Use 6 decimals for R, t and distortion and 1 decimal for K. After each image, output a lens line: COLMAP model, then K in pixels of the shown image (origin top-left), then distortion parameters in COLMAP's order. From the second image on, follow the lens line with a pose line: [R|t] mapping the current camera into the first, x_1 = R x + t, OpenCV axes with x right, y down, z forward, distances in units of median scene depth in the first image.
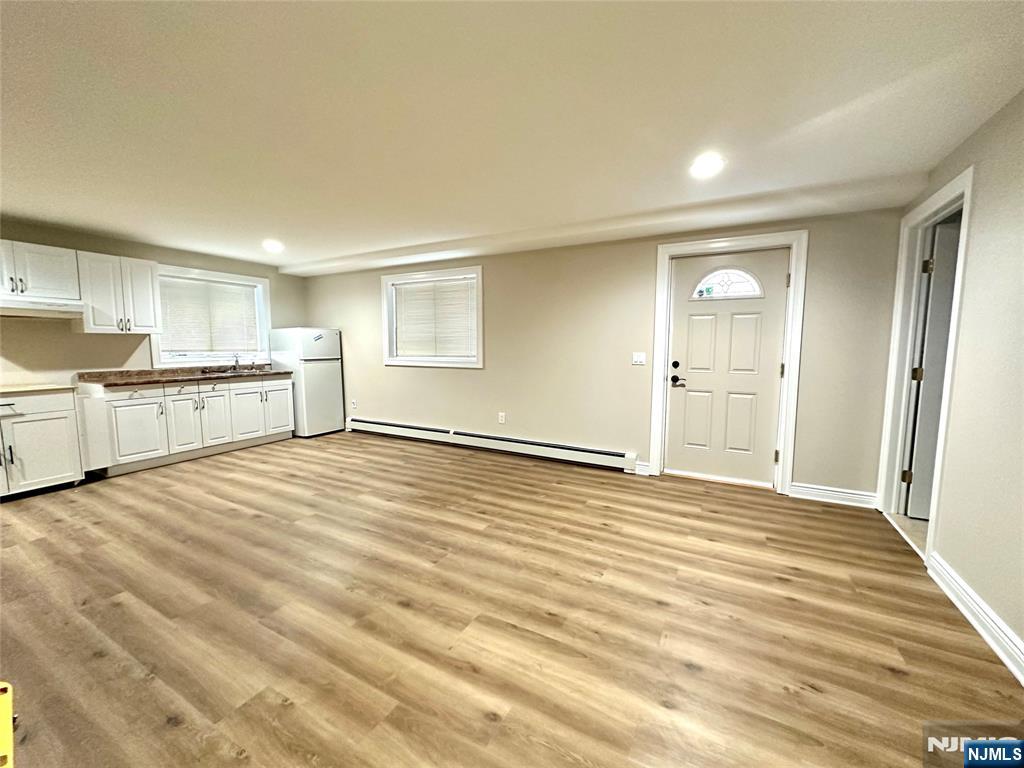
lens RADIAL K [[413.4, 0, 510.8], [0, 413.4, 386.0], [0, 0, 1]] dist [-0.003386, -0.000272]
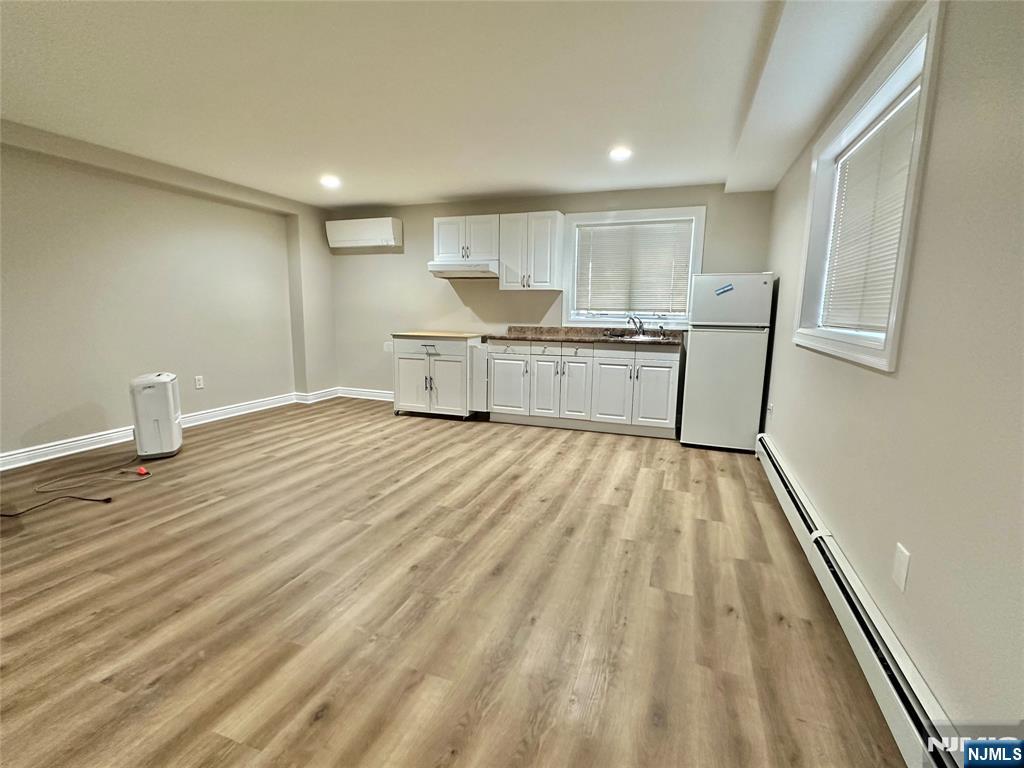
lens RADIAL K [[479.2, 0, 511.5], [0, 479.2, 383.1], [0, 0, 1]] dist [0.000917, 0.000295]
pose [[0.145660, 0.153481, -0.977357, 0.327590], [-0.112205, 0.984082, 0.137815, -0.075548], [0.982951, 0.089590, 0.160563, 1.010872]]
